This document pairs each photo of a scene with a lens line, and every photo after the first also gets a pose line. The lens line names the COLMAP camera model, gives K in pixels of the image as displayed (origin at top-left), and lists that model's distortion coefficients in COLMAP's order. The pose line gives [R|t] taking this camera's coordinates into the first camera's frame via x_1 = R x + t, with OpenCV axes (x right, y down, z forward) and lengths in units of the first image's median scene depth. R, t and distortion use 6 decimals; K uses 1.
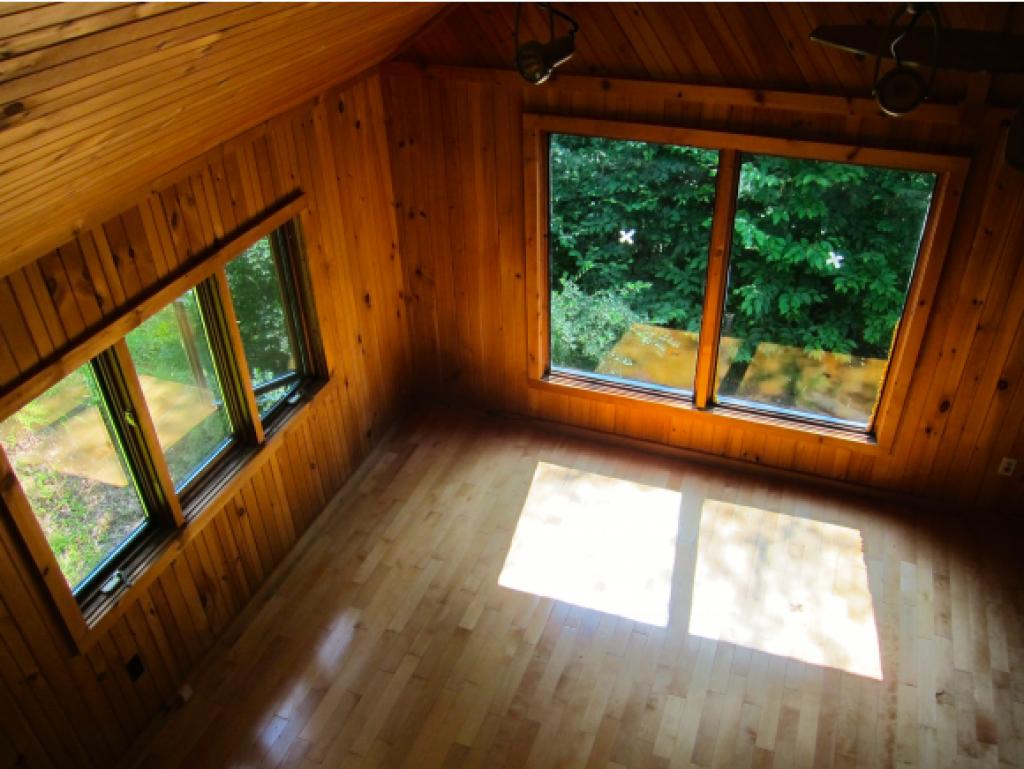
lens RADIAL K [[848.7, 0, 512.0], [0, 848.7, 384.5], [0, 0, 1]] dist [-0.067420, 0.008868]
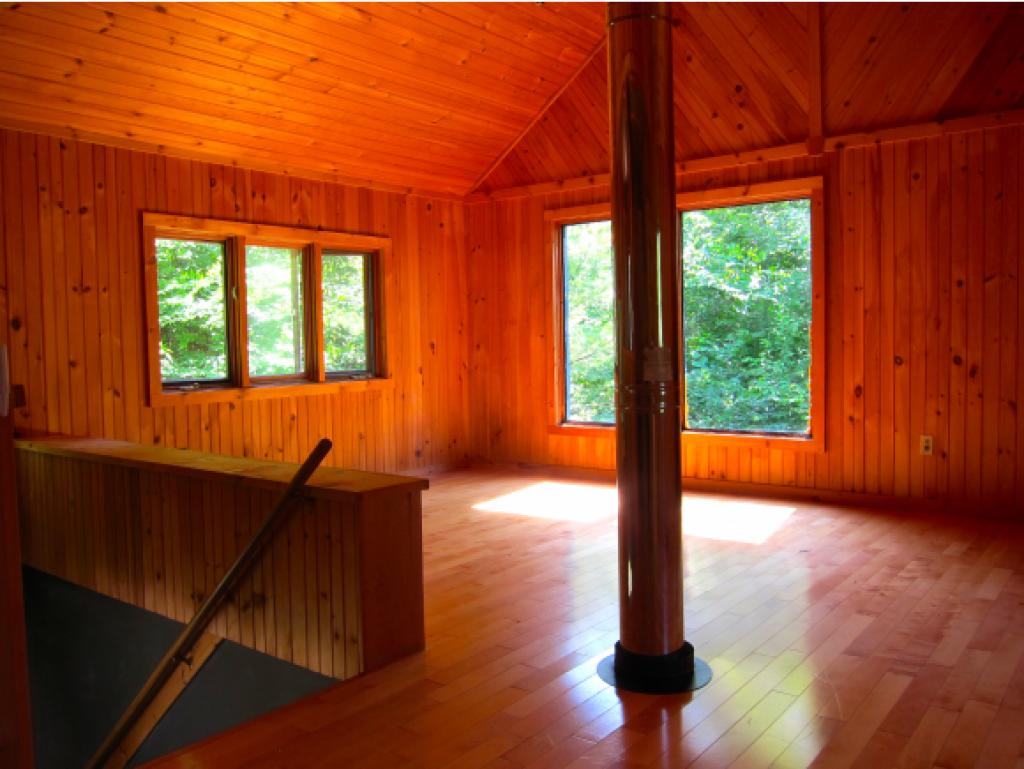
lens RADIAL K [[848.7, 0, 512.0], [0, 848.7, 384.5], [0, 0, 1]] dist [-0.067420, 0.008868]
pose [[0.955210, 0.024532, -0.294911, 0.416357], [-0.172576, 0.855735, -0.487785, 0.694103], [0.240399, 0.516832, 0.821641, -0.083440]]
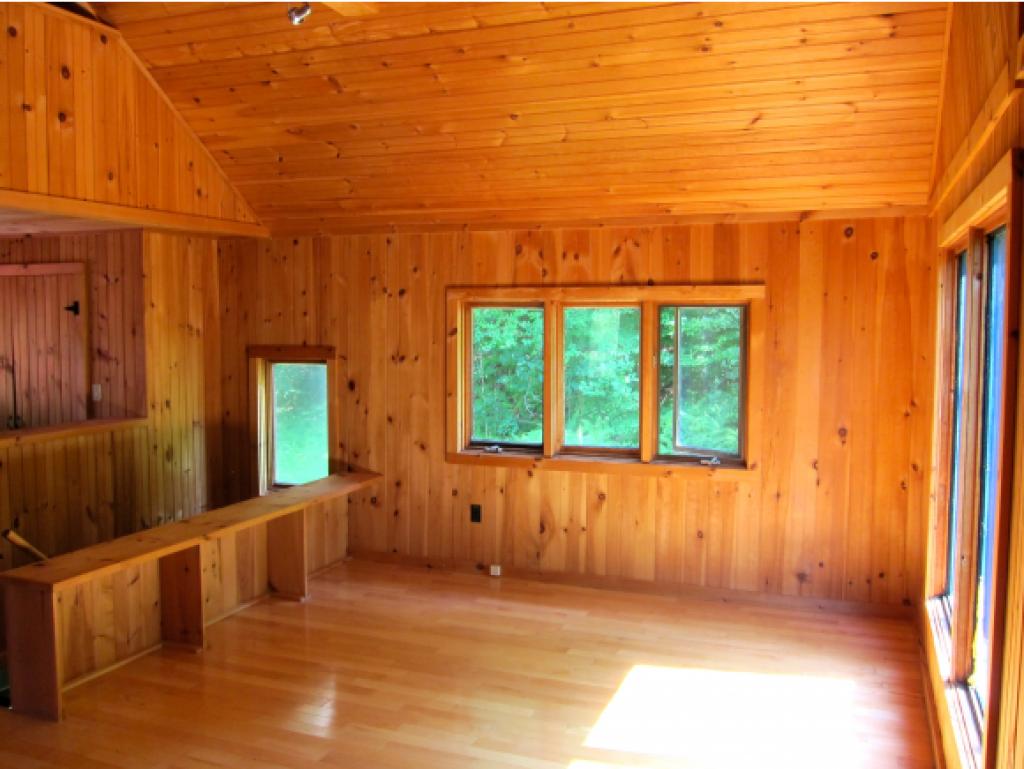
lens RADIAL K [[882.8, 0, 512.0], [0, 882.8, 384.5], [0, 0, 1]] dist [-0.063846, 0.013864]
pose [[-0.008751, 0.103559, -0.994585, 0.936827], [-0.564378, 0.820551, 0.090403, -0.027593], [0.825470, 0.562113, 0.051266, 0.699017]]
